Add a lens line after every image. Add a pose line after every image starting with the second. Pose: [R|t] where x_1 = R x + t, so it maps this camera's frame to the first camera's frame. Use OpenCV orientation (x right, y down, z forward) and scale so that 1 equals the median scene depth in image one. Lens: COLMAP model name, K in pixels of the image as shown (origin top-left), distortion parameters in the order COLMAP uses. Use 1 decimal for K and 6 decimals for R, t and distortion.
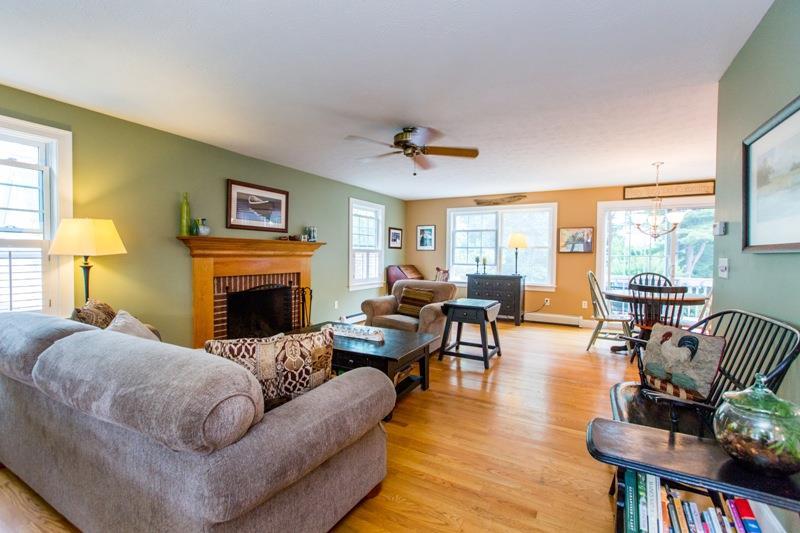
lens RADIAL K [[363.2, 0, 400.0], [0, 363.2, 266.5], [0, 0, 1]] dist [0.001542, 0.000251]
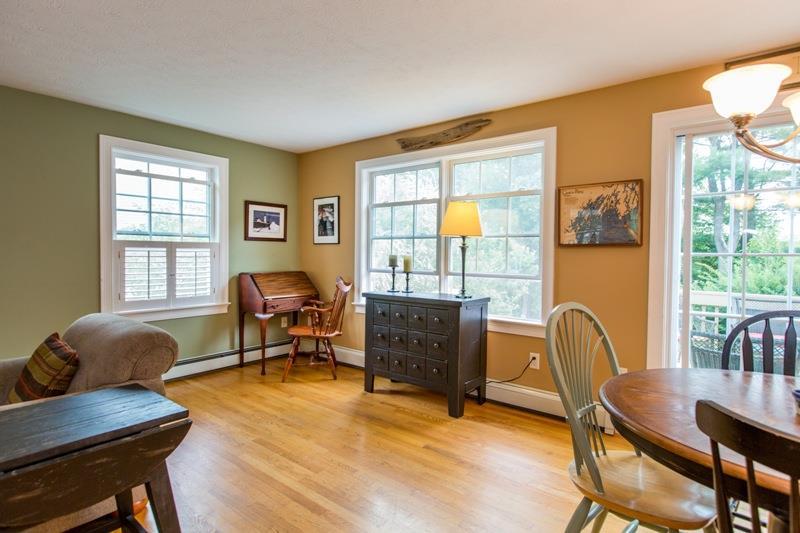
lens RADIAL K [[423.8, 0, 400.0], [0, 423.8, 266.5], [0, 0, 1]] dist [-0.001389, -0.000115]
pose [[0.985898, 0.002627, -0.167329, 0.310212], [-0.002902, 0.999995, -0.001394, -0.012272], [0.167324, 0.001860, 0.985900, 0.448486]]
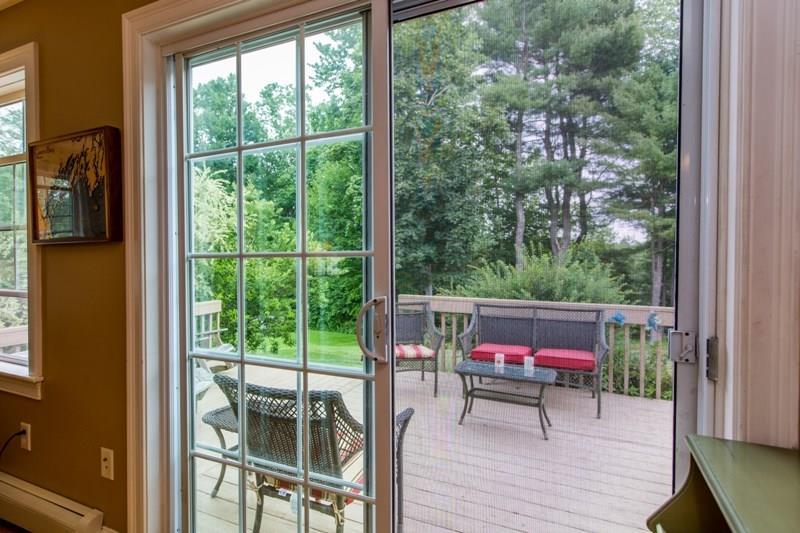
lens RADIAL K [[423.8, 0, 400.0], [0, 423.8, 266.5], [0, 0, 1]] dist [-0.001389, -0.000115]
pose [[0.996935, -0.012932, 0.077159, 0.605121], [0.013586, 0.999876, -0.007948, -0.015354], [-0.077046, 0.008972, 0.996987, 0.636725]]
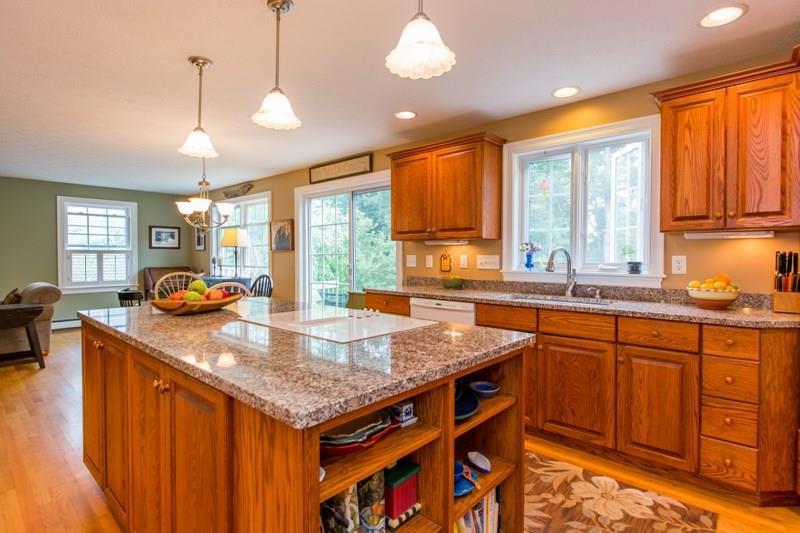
lens RADIAL K [[407.6, 0, 400.0], [0, 407.6, 266.5], [0, 0, 1]] dist [0.000553, 0.000208]
pose [[0.975076, -0.005405, -0.221806, 0.852899], [0.004103, 0.999972, -0.006331, 0.004101], [0.221834, 0.005263, 0.975070, 0.143217]]
